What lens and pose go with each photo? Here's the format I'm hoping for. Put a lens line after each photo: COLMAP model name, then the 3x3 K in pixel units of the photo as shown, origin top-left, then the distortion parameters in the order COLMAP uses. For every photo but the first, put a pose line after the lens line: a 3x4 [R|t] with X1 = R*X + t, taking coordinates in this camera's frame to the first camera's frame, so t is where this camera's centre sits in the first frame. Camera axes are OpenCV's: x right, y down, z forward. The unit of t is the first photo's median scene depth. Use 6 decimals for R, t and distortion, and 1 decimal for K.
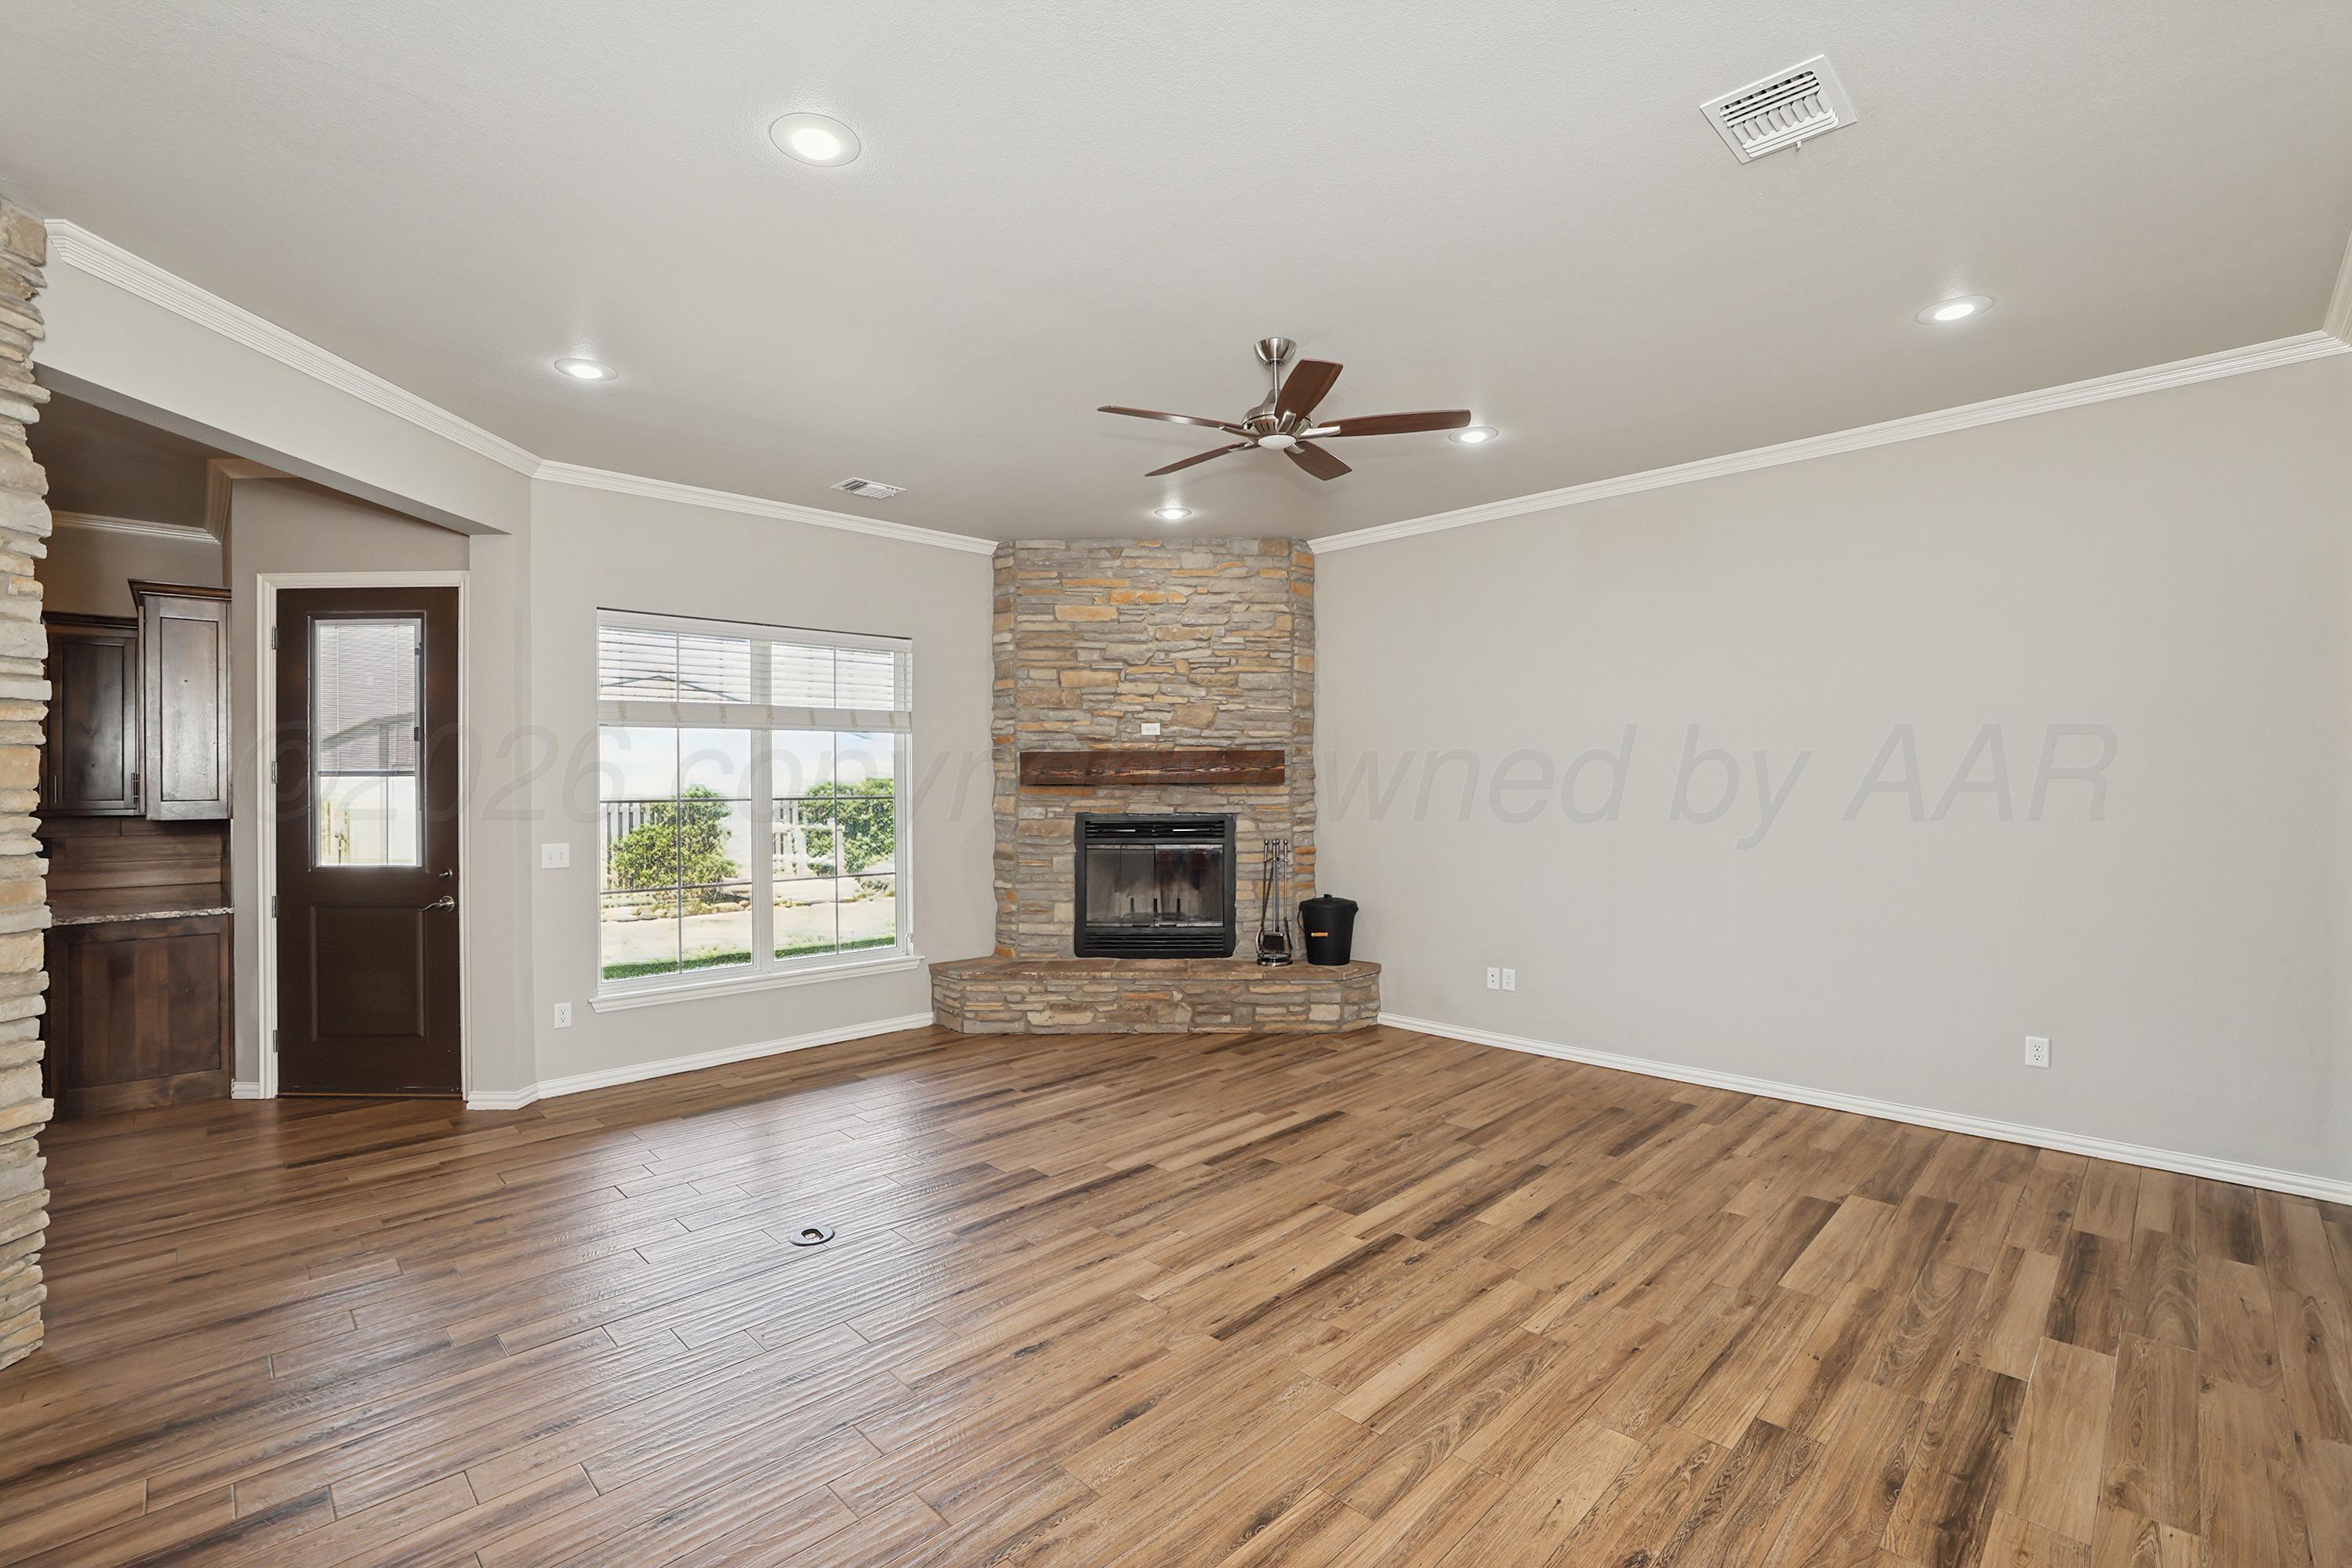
lens RADIAL K [[1033.9, 0, 1176.0], [0, 1033.9, 784.0], [0, 0, 1]] dist [-0.053867, 0.020390]
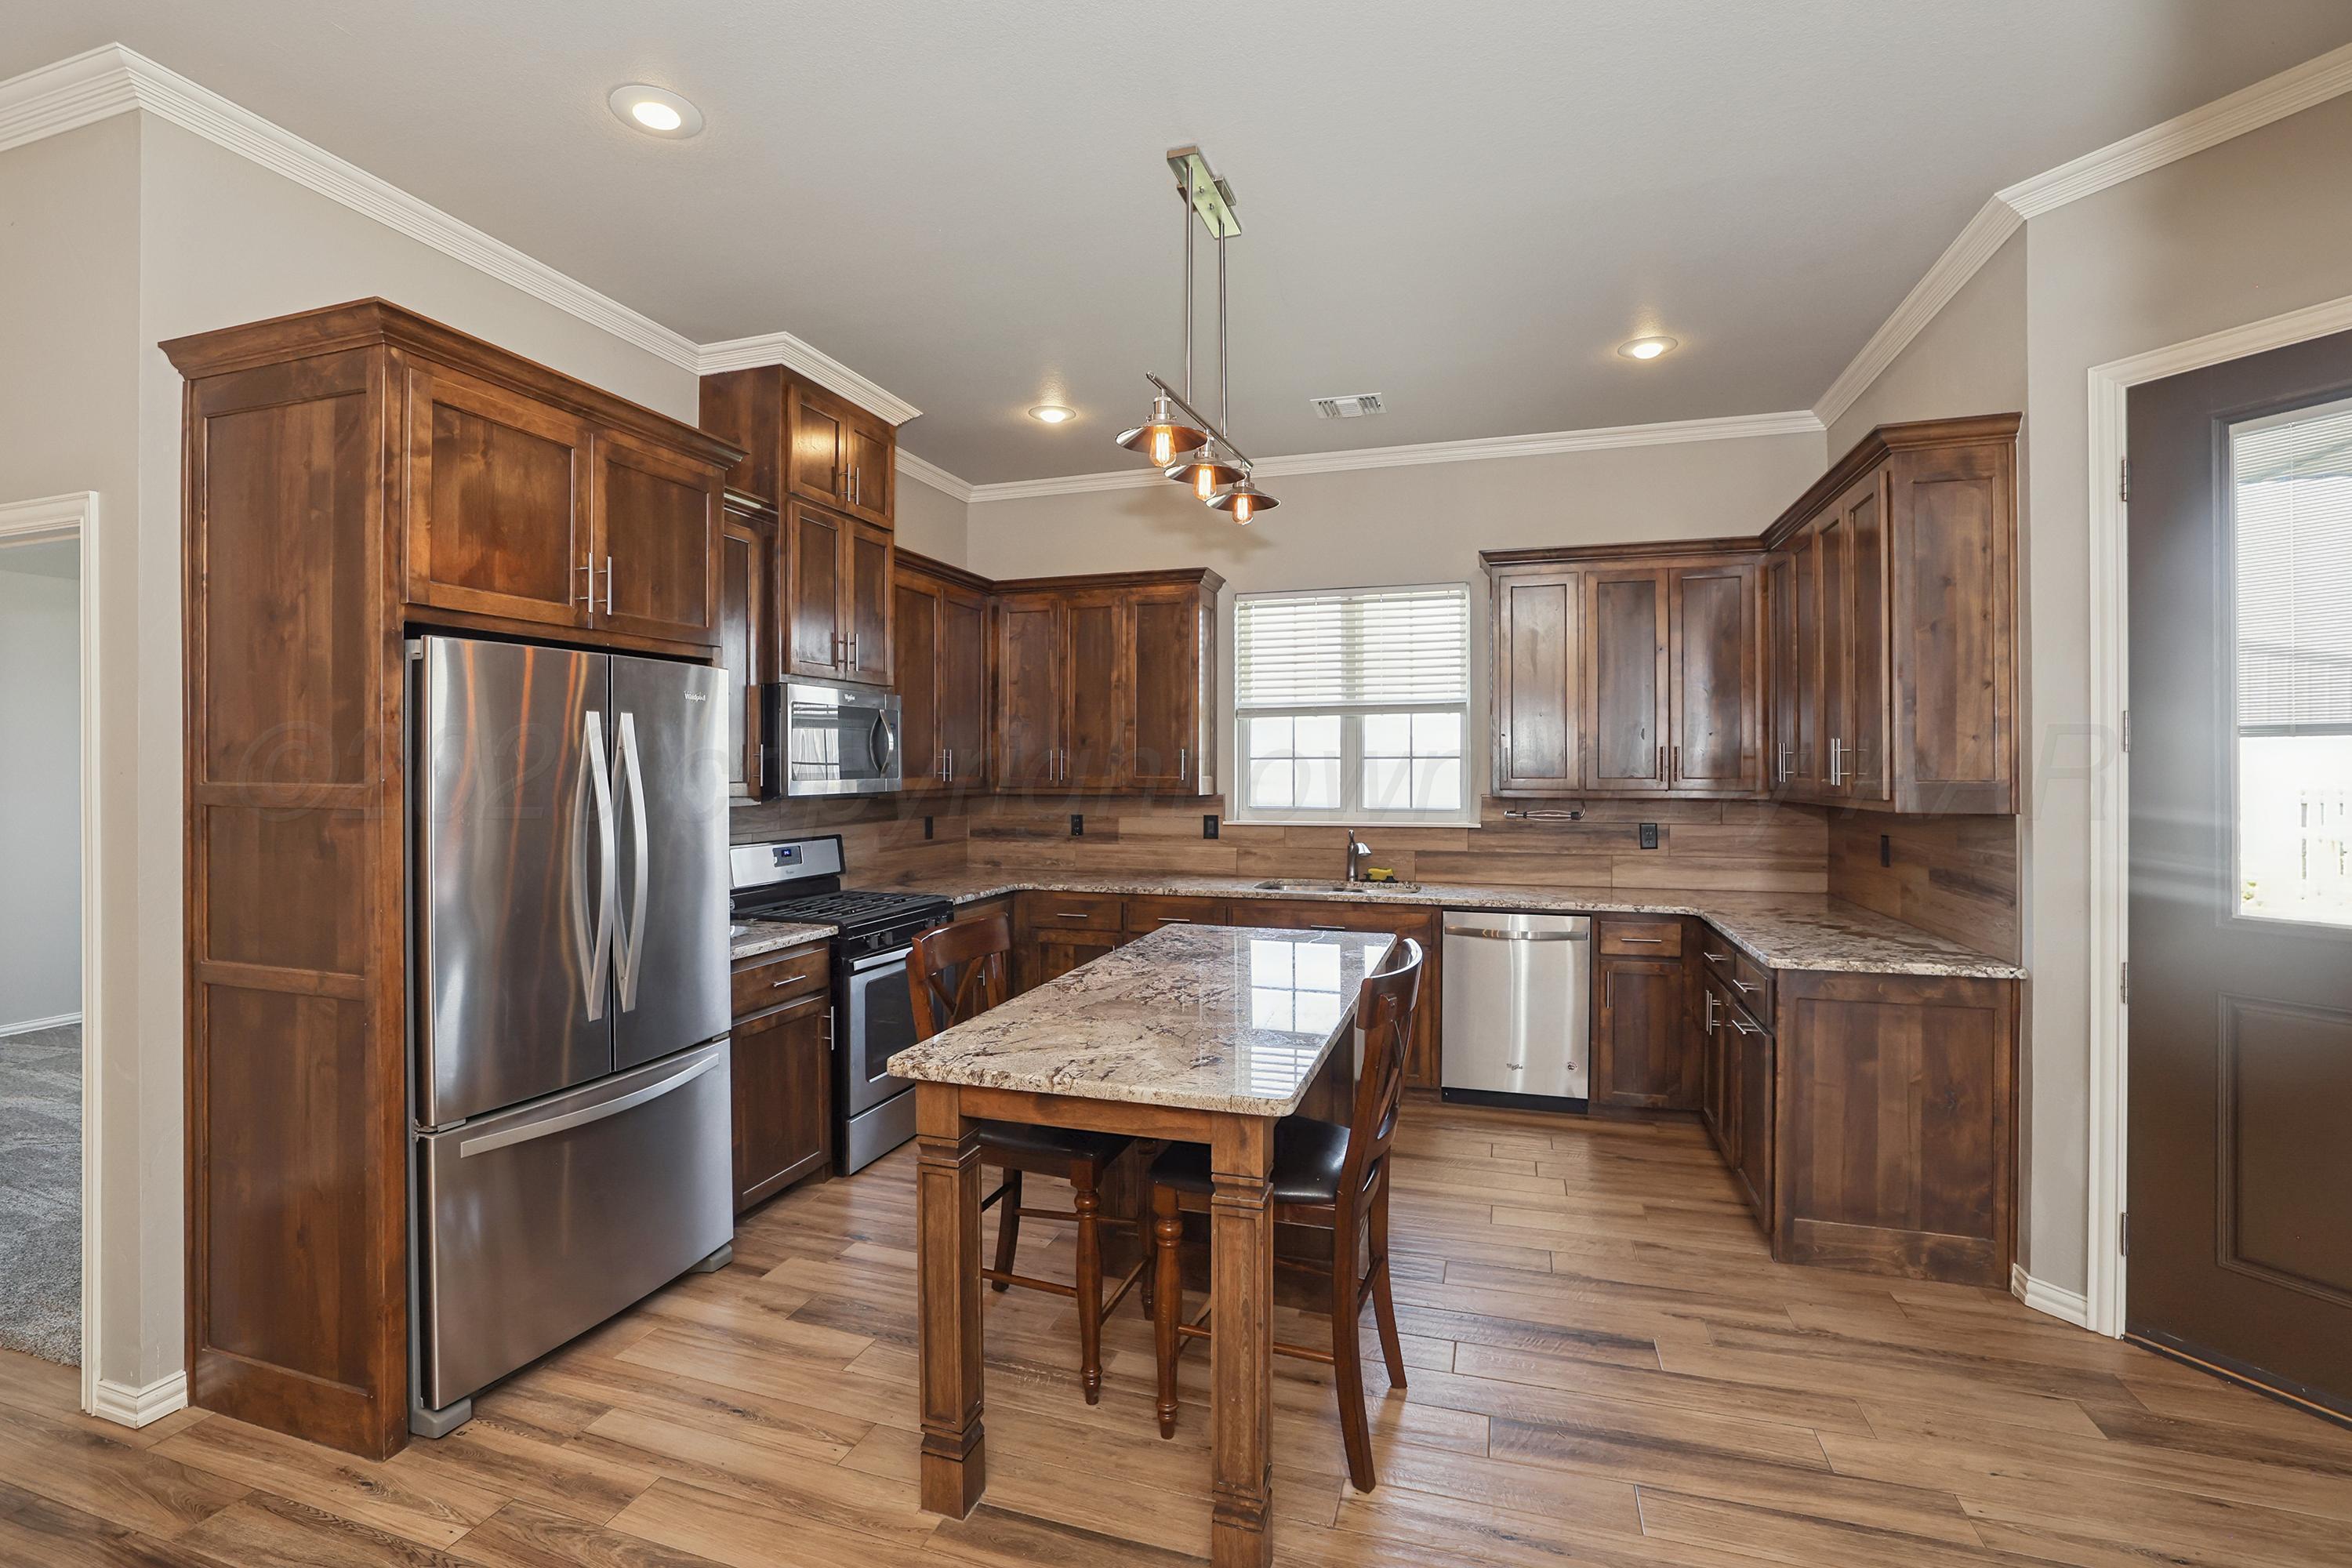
lens RADIAL K [[1051.0, 0, 1175.8], [0, 1051.0, 761.1], [0, 0, 1]] dist [-0.051831, 0.021315]
pose [[0.462718, 0.000057, -0.886505, -0.518565], [-0.003502, 0.999992, -0.001764, 0.005883], [0.886498, 0.003921, 0.462715, 0.237561]]
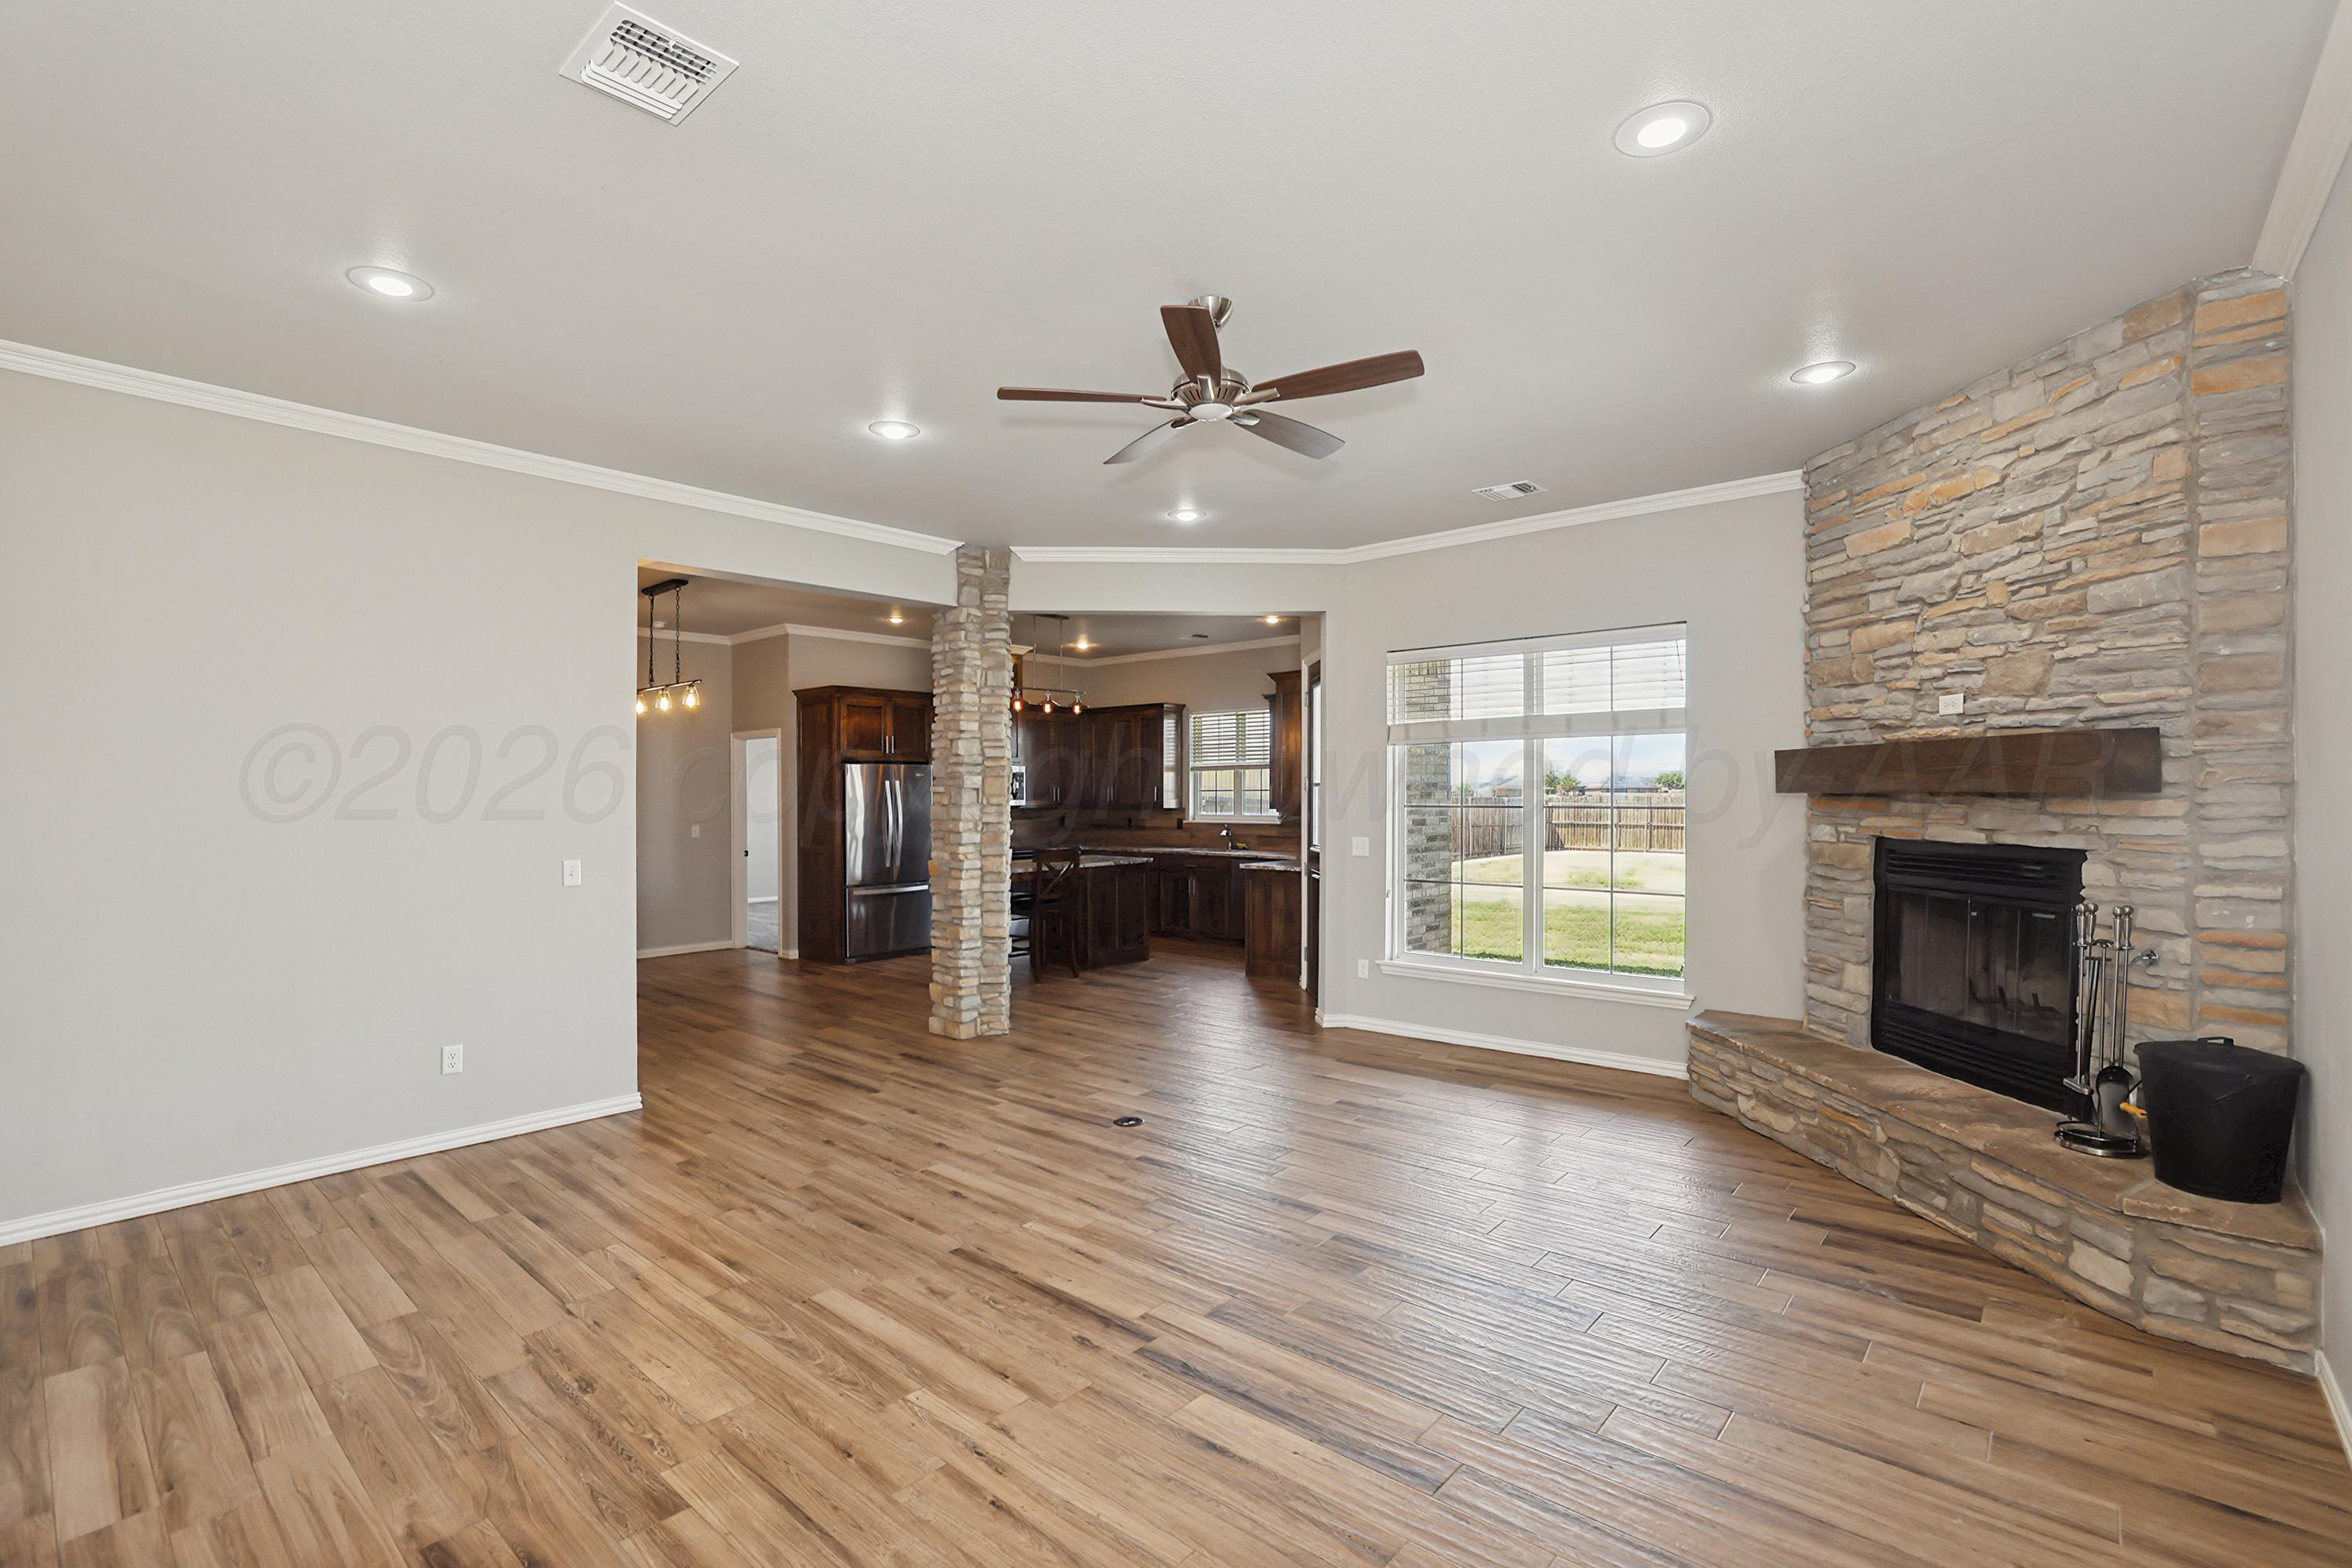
lens RADIAL K [[1058.4, 0, 1170.8], [0, 1058.4, 789.4], [0, 0, 1]] dist [-0.049808, 0.020588]
pose [[0.073403, 0.002232, -0.997300, 0.593571], [0.002289, 0.999994, 0.002406, -0.005559], [0.997300, -0.002460, 0.073397, 0.528336]]
